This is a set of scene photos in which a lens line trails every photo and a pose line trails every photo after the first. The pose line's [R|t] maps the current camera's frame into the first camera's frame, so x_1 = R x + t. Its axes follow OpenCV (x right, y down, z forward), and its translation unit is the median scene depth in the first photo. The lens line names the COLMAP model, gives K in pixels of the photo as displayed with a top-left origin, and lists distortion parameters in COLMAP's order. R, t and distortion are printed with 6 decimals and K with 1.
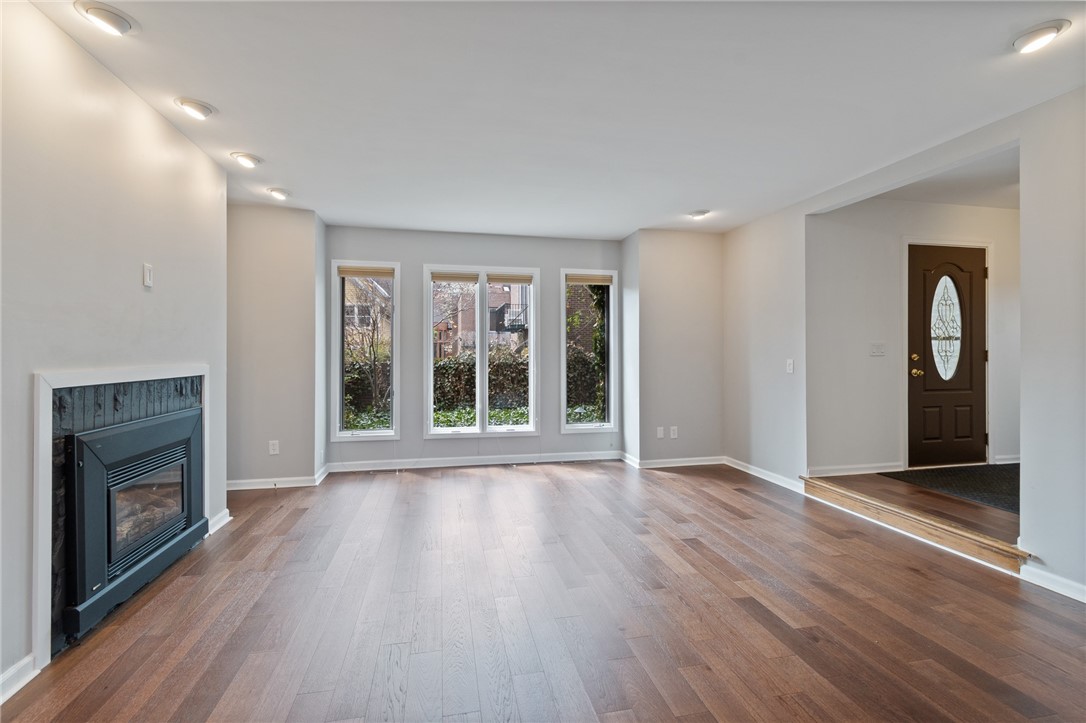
lens RADIAL K [[475.3, 0, 543.0], [0, 475.3, 361.5], [0, 0, 1]] dist [0.000844, -0.000027]
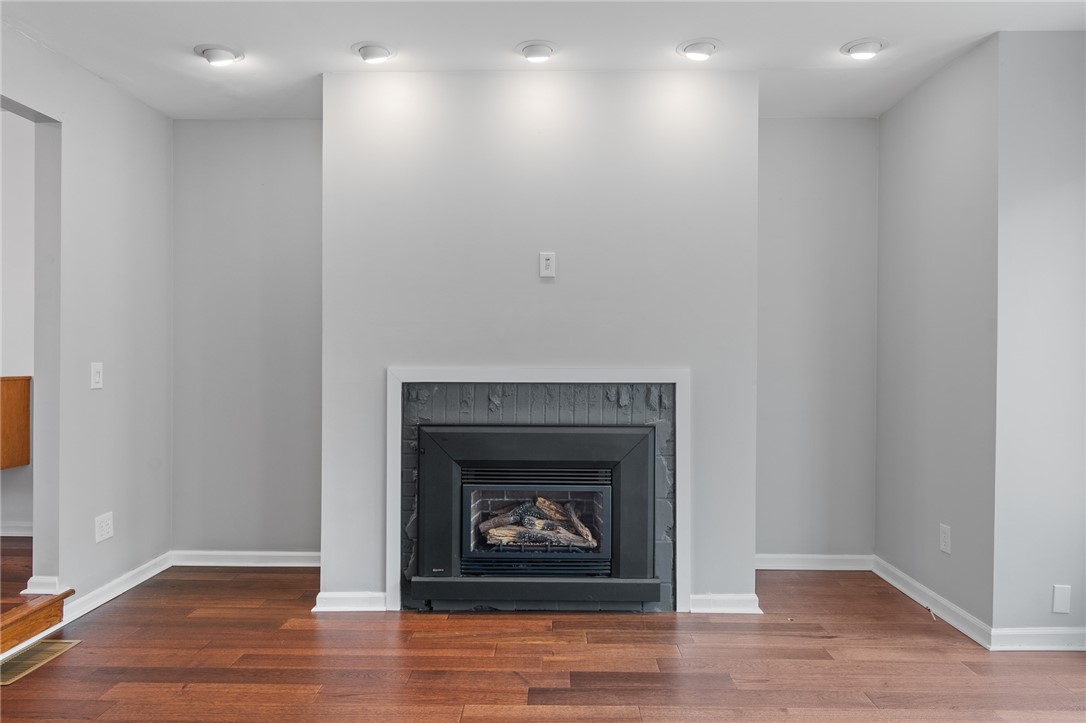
lens RADIAL K [[697.5, 0, 543.0], [0, 697.5, 361.5], [0, 0, 1]] dist [-0.000752, -0.000350]
pose [[-0.225926, -0.002870, -0.974140, 0.448998], [-0.016025, 0.999871, 0.000771, -0.001523], [0.974013, 0.015784, -0.225943, 1.314019]]
